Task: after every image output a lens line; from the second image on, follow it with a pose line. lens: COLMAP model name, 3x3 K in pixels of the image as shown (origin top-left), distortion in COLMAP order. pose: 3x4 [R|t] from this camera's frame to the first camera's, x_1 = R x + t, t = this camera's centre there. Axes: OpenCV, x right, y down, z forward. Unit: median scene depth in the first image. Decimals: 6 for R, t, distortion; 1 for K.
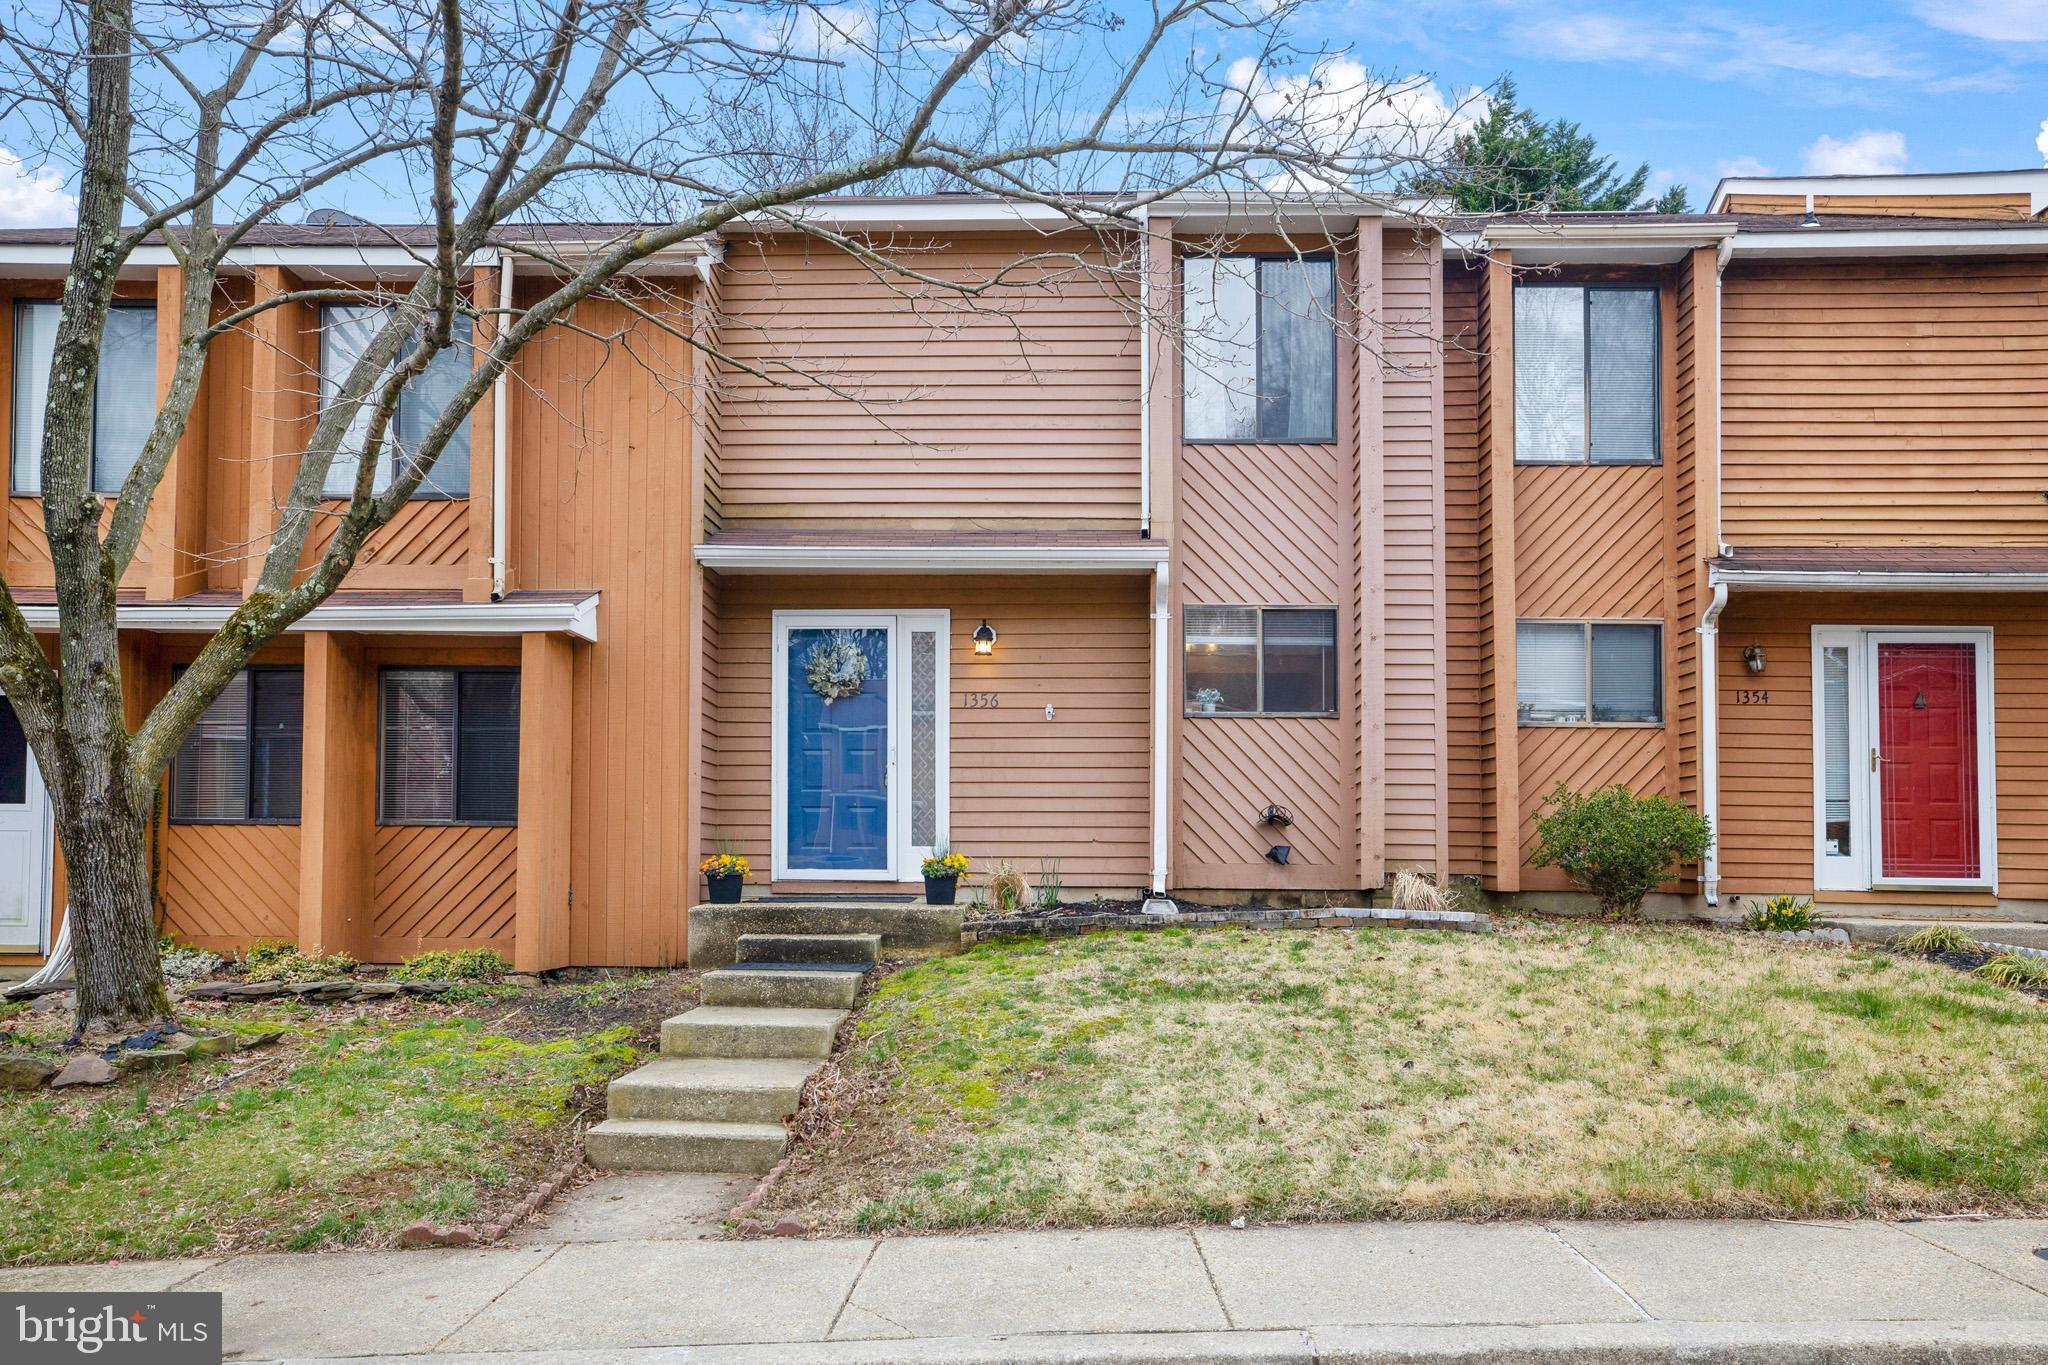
lens RADIAL K [[1528.0, 0, 1024.1], [0, 1528.0, 680.9], [0, 0, 1]] dist [0.011864, 0.004899]
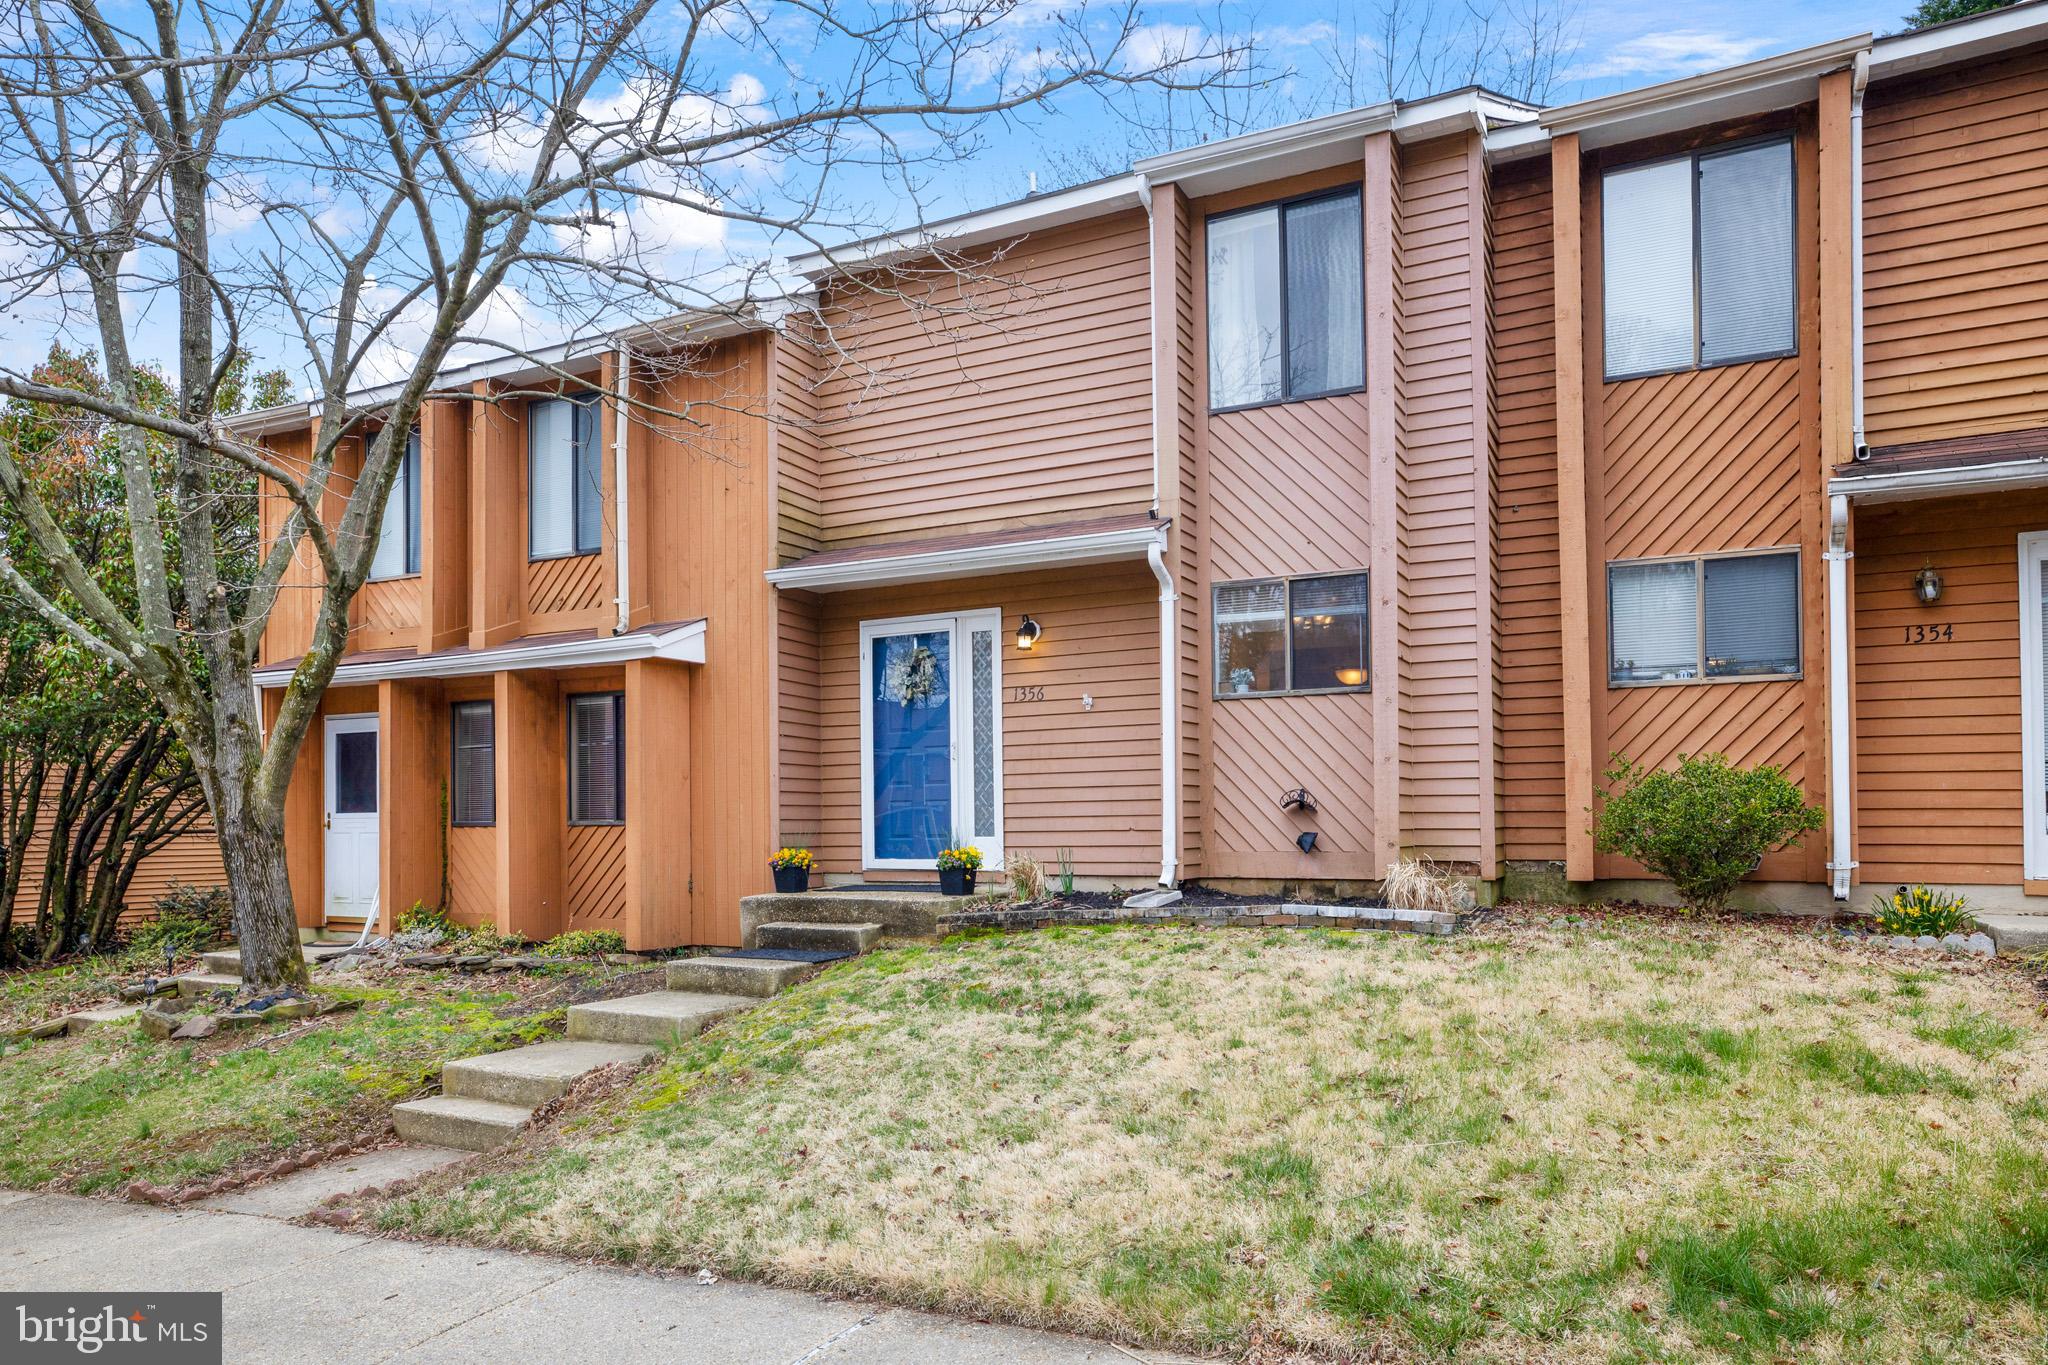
lens RADIAL K [[1365.5, 0, 1022.7], [0, 1365.5, 691.5], [0, 0, 1]] dist [-0.000425, 0.016169]
pose [[0.900608, -0.057335, -0.430834, 0.369973], [0.067640, 0.997673, 0.008623, 0.002933], [0.429337, -0.036907, 0.902390, 0.173170]]
